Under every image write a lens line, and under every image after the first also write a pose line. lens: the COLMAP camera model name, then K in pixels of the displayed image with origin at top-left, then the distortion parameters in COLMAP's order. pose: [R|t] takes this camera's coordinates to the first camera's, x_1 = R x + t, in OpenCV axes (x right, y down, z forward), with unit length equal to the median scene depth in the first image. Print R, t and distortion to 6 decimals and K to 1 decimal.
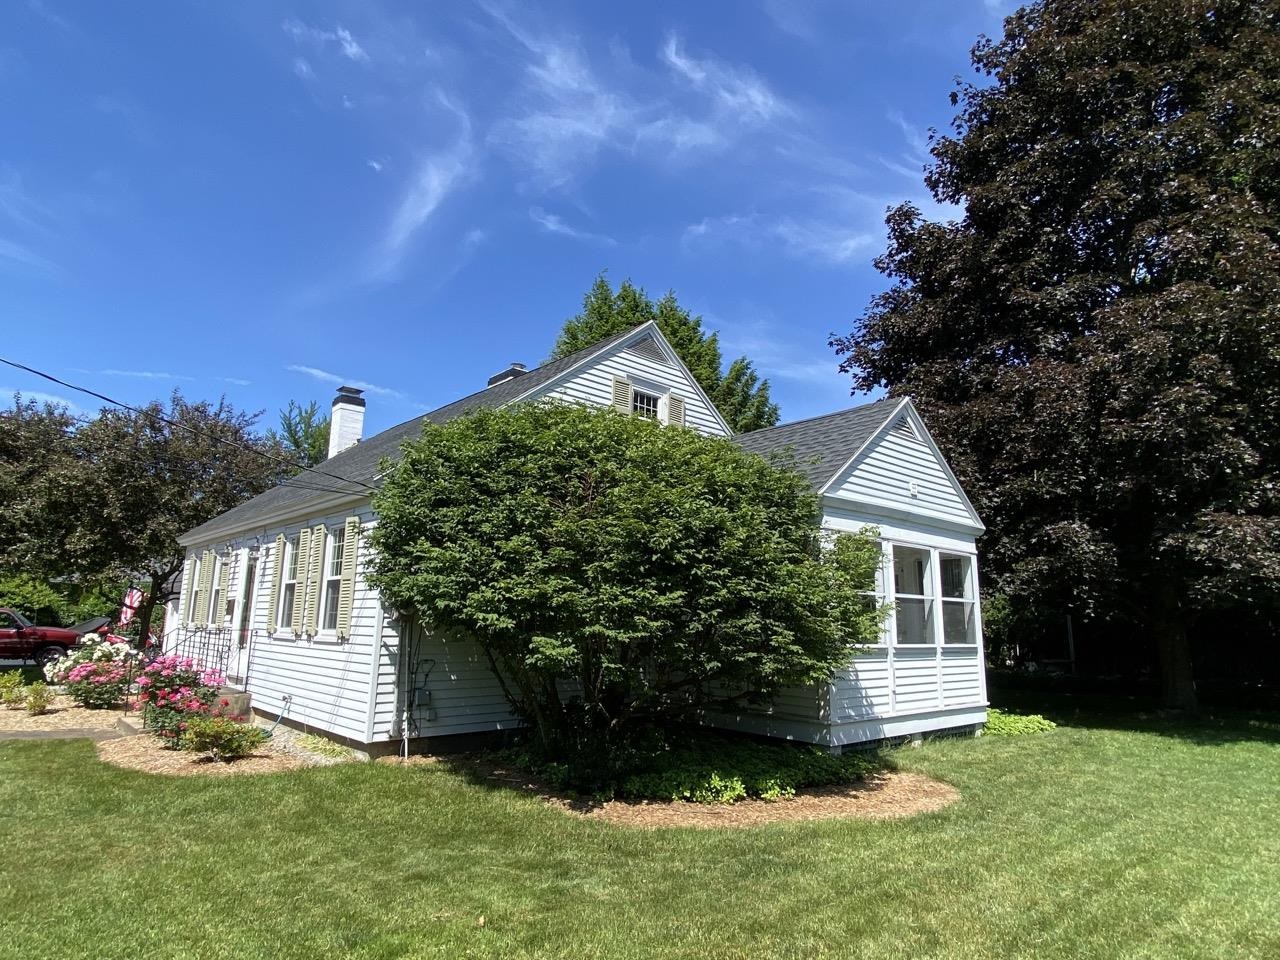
lens RADIAL K [[772.9, 0, 641.3], [0, 772.9, 474.8], [0, 0, 1]] dist [-0.020056, -0.021013]
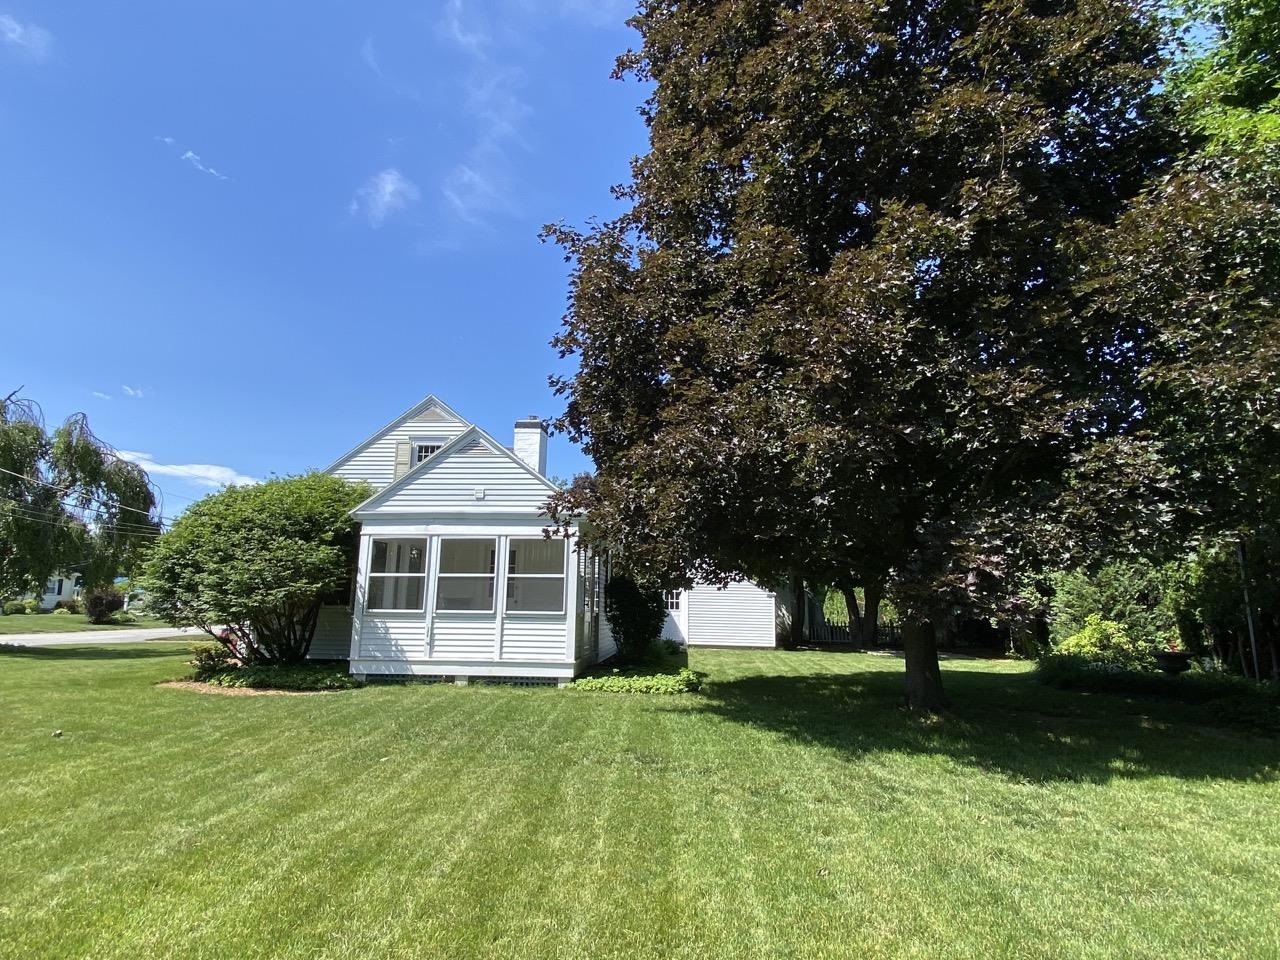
lens RADIAL K [[772.9, 0, 645.8], [0, 772.9, 468.8], [0, 0, 1]] dist [-0.020056, -0.021013]
pose [[0.697303, -0.140725, -0.702826, 1.599961], [0.144422, 0.988012, -0.054540, 0.096807], [0.702076, -0.063472, 0.709268, 0.287825]]
